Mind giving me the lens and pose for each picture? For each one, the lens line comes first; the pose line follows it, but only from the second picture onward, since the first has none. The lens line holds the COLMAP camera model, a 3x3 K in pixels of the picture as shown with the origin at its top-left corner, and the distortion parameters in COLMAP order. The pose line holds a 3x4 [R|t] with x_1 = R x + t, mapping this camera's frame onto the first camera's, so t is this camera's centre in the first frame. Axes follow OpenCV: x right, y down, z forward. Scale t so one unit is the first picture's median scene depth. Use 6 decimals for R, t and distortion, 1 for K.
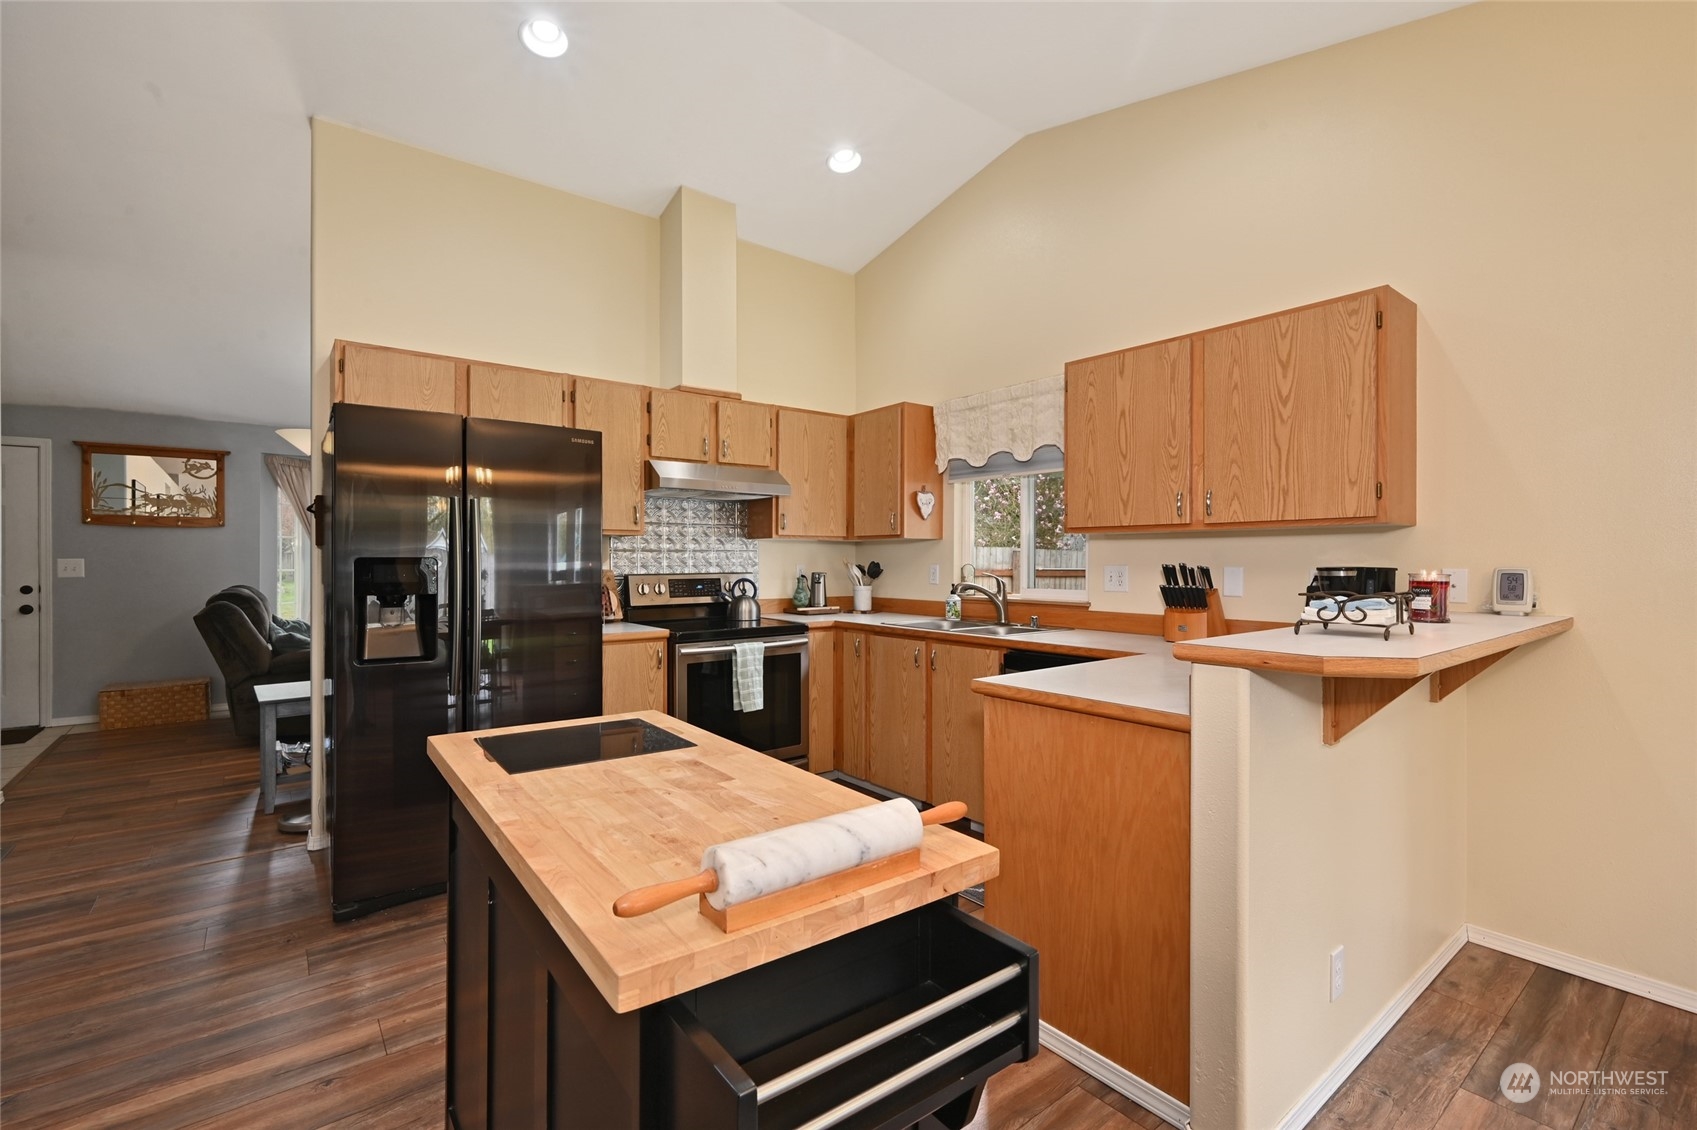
lens RADIAL K [[738.8, 0, 856.6], [0, 738.8, 565.1], [0, 0, 1]] dist [-0.000684, 0.000175]
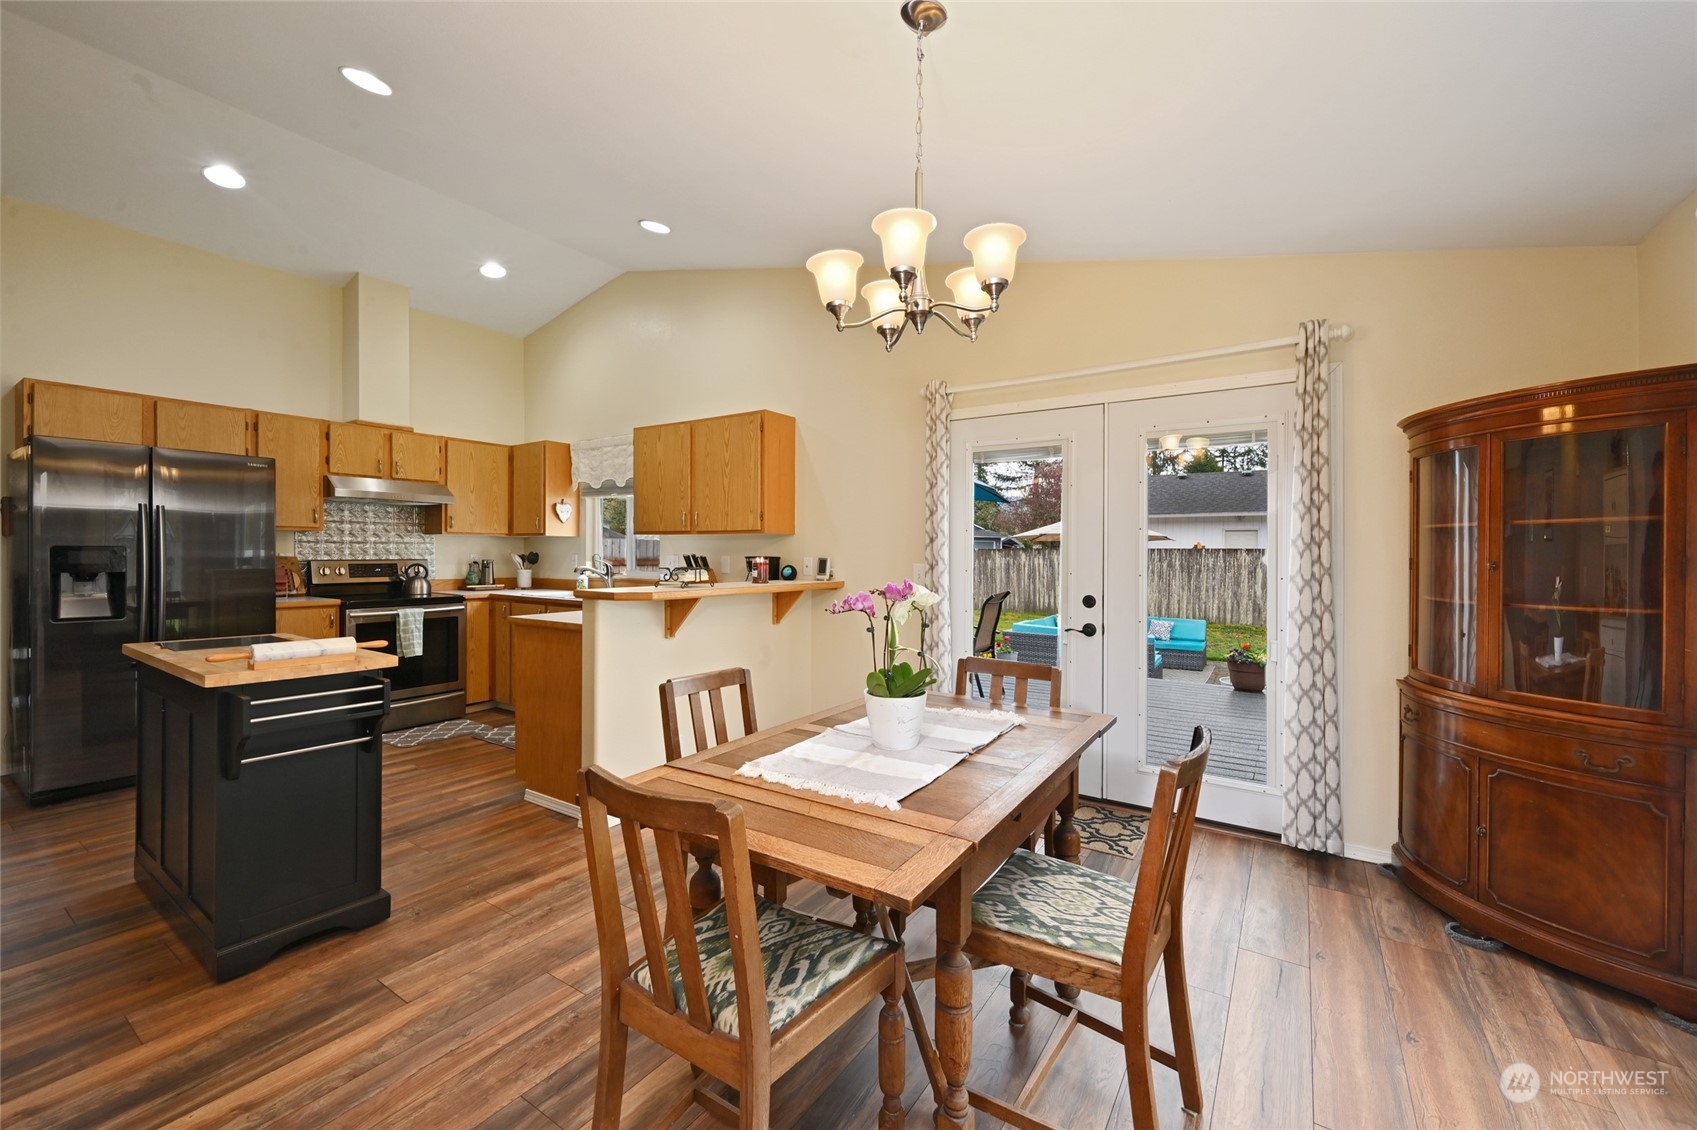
lens RADIAL K [[663.5, 0, 854.0], [0, 663.5, 559.2], [0, 0, 1]] dist [0.000175, -0.000817]
pose [[0.948746, 0.002829, 0.316027, 0.239561], [-0.004395, 0.999981, 0.004243, 0.001568], [-0.316009, -0.005415, 0.948741, -0.436753]]
